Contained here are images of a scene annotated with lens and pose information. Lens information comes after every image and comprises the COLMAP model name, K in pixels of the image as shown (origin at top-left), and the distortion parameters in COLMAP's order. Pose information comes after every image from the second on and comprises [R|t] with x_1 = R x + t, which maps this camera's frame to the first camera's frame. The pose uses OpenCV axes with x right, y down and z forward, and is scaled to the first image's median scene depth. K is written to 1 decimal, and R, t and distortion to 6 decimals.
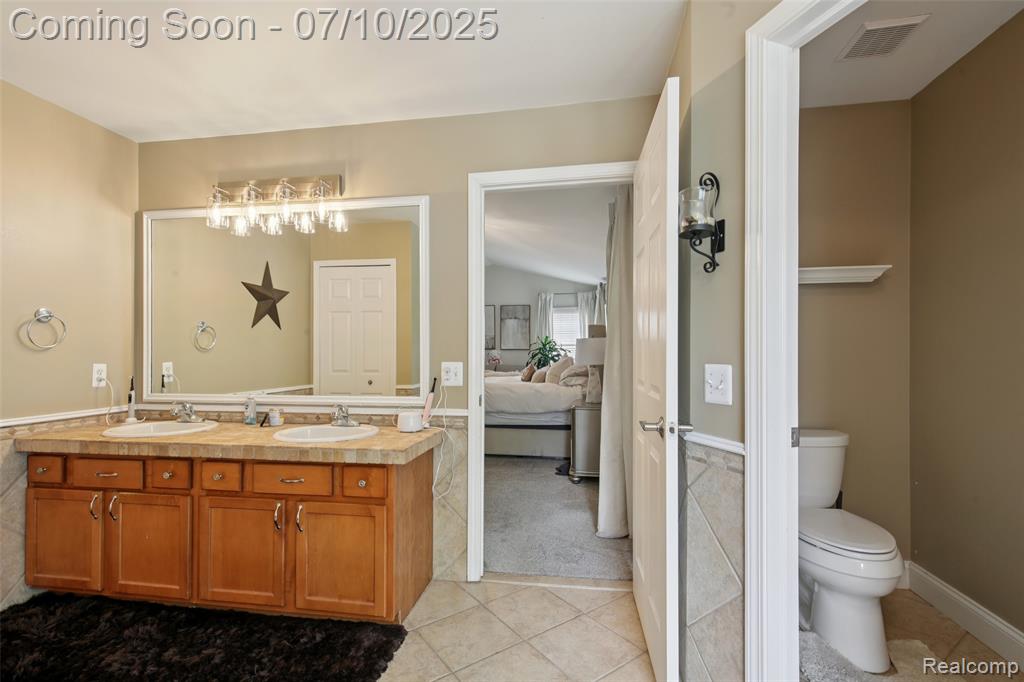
lens RADIAL K [[474.0, 0, 513.8], [0, 474.0, 346.9], [0, 0, 1]] dist [0.023313, -0.001622]
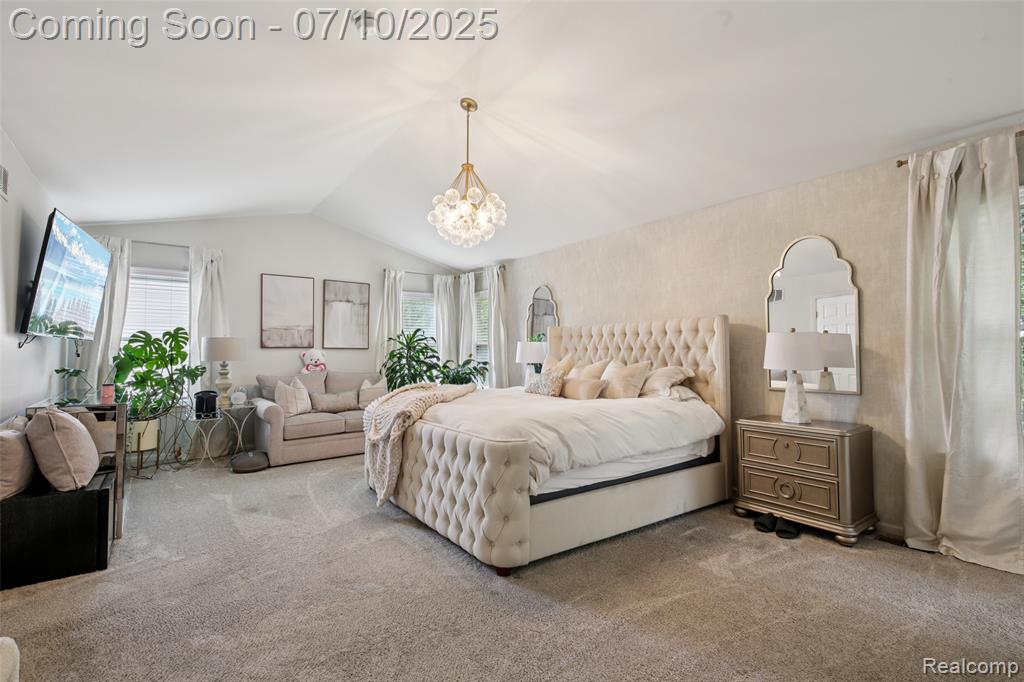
lens RADIAL K [[474.0, 0, 513.9], [0, 474.0, 339.6], [0, 0, 1]] dist [0.023313, -0.001622]
pose [[0.711645, 0.023358, 0.702151, -0.298503], [-0.010675, 0.999691, -0.022438, 0.005391], [-0.702459, 0.008472, 0.711674, 0.365639]]
